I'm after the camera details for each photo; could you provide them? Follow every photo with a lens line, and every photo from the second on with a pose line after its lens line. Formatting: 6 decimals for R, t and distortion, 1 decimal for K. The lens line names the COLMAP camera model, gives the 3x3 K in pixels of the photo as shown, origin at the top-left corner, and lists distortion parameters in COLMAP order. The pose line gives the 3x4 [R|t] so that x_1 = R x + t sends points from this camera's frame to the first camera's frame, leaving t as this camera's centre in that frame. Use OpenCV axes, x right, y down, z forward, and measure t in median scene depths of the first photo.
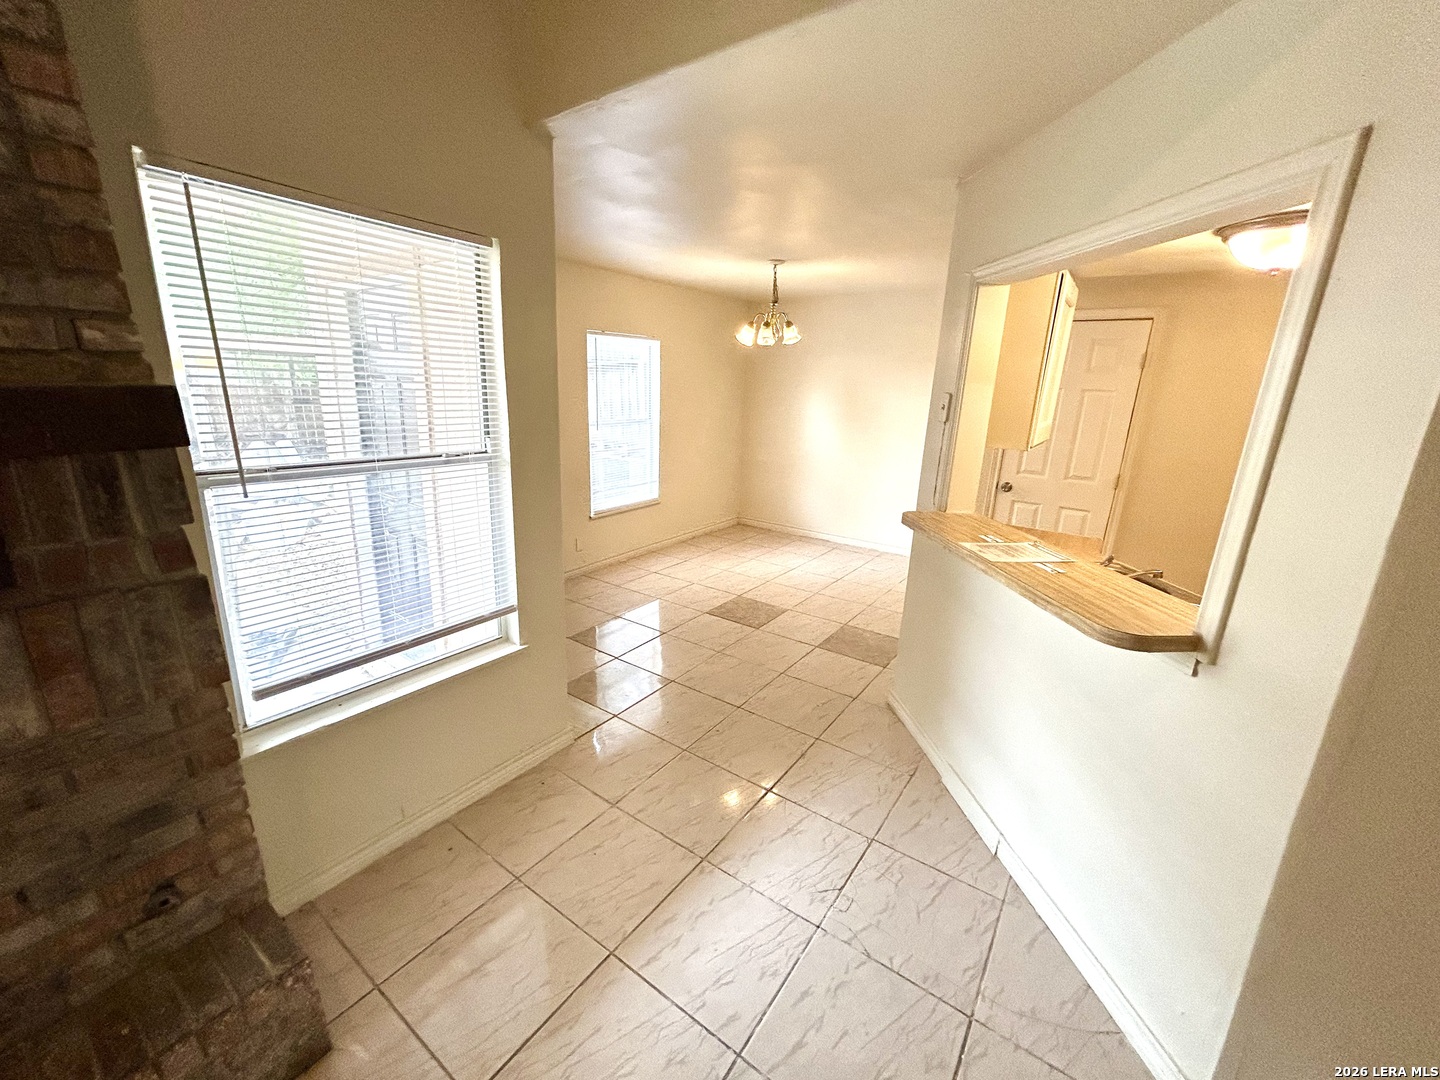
lens RADIAL K [[570.7, 0, 720.0], [0, 570.7, 540.0], [0, 0, 1]] dist [-0.000341, -0.000460]
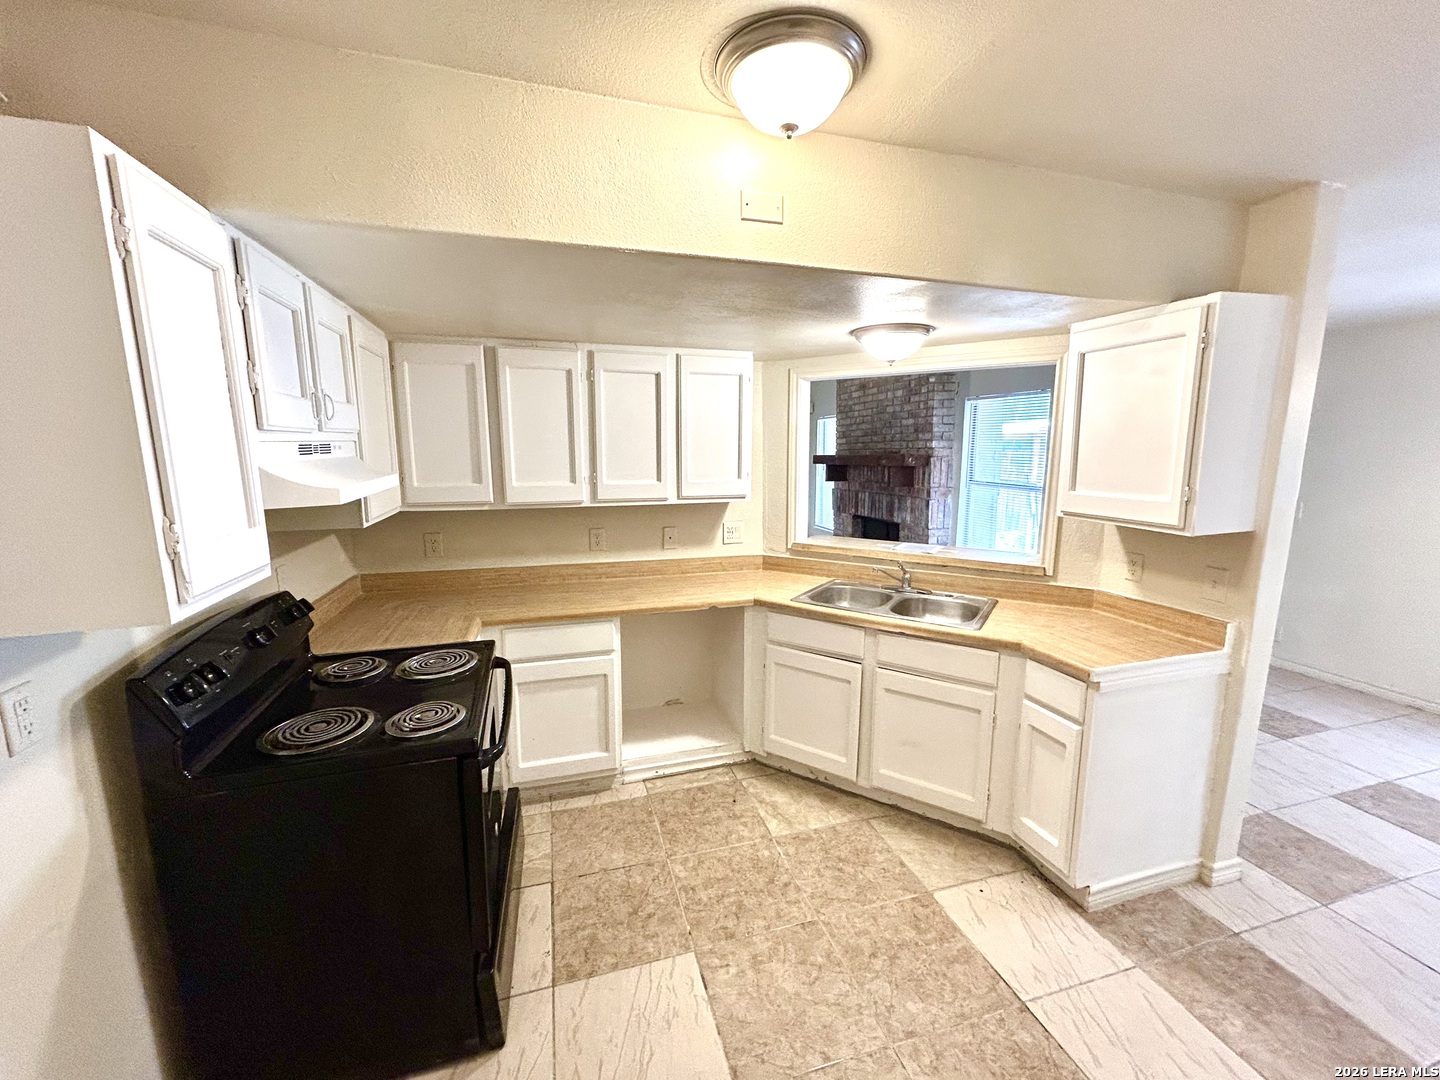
lens RADIAL K [[570.7, 0, 720.0], [0, 570.7, 540.0], [0, 0, 1]] dist [-0.000341, -0.000460]
pose [[-0.625109, 0.085940, -0.775792, 3.341632], [-0.227506, 0.930702, 0.286418, -0.517115], [0.746646, 0.355540, -0.562238, 2.364136]]
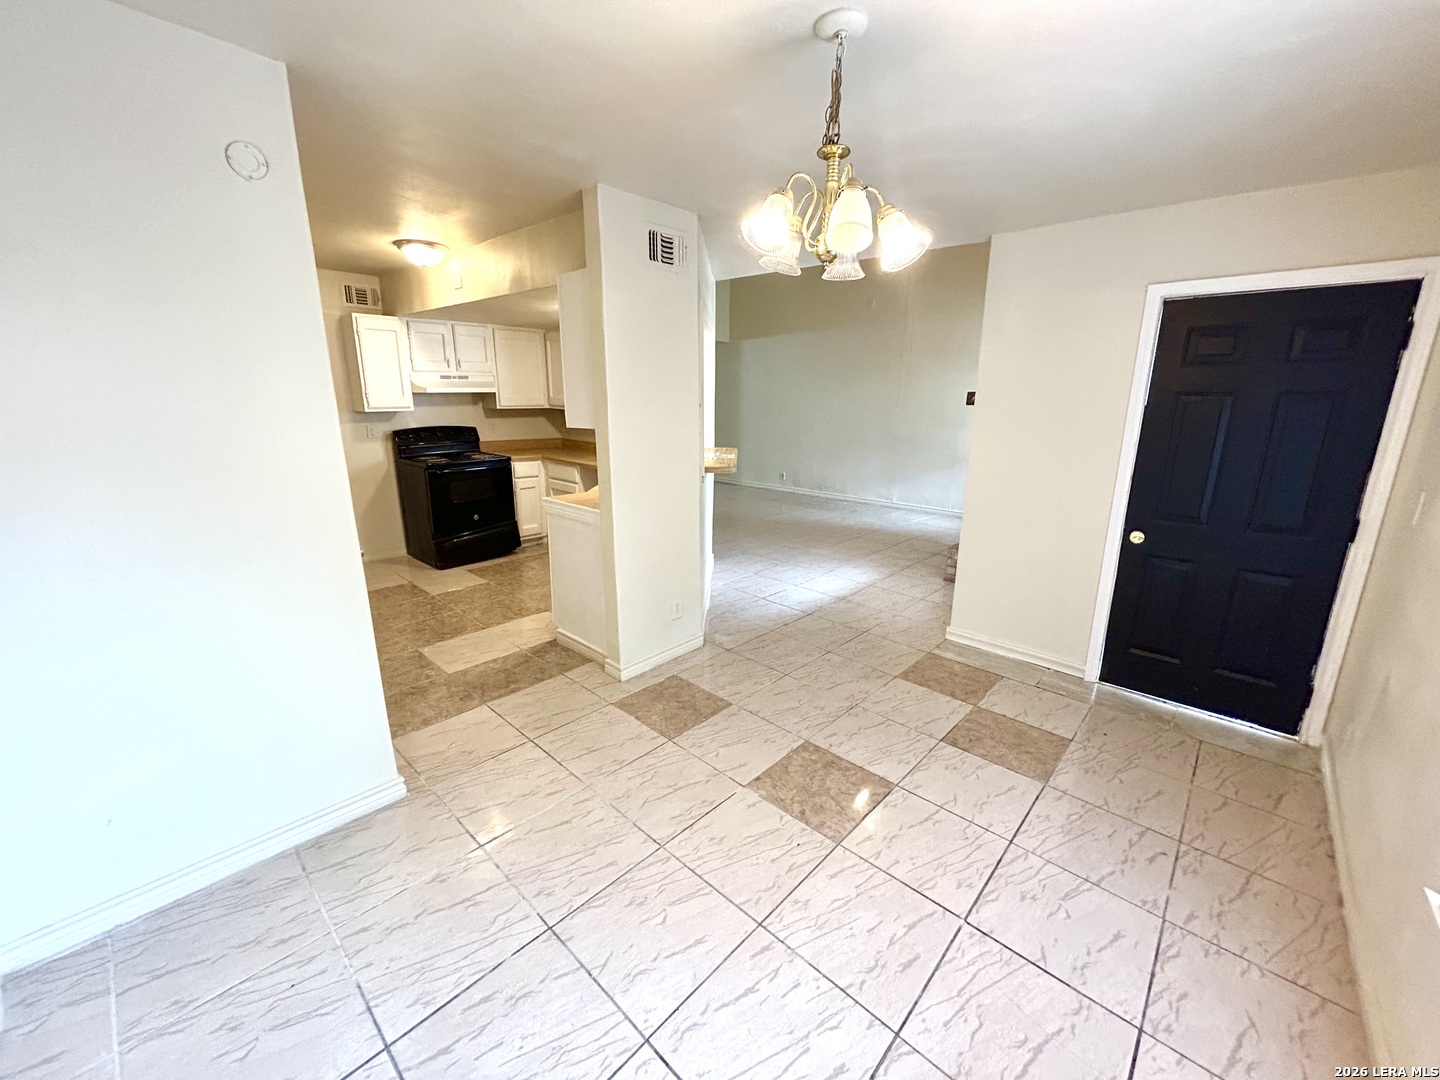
lens RADIAL K [[570.7, 0, 720.0], [0, 570.7, 540.0], [0, 0, 1]] dist [-0.000341, -0.000460]
pose [[-0.988545, -0.080950, 0.127380, 0.216804], [-0.008459, 0.872380, 0.488755, -1.165187], [-0.150689, 0.482079, -0.863072, 4.830313]]
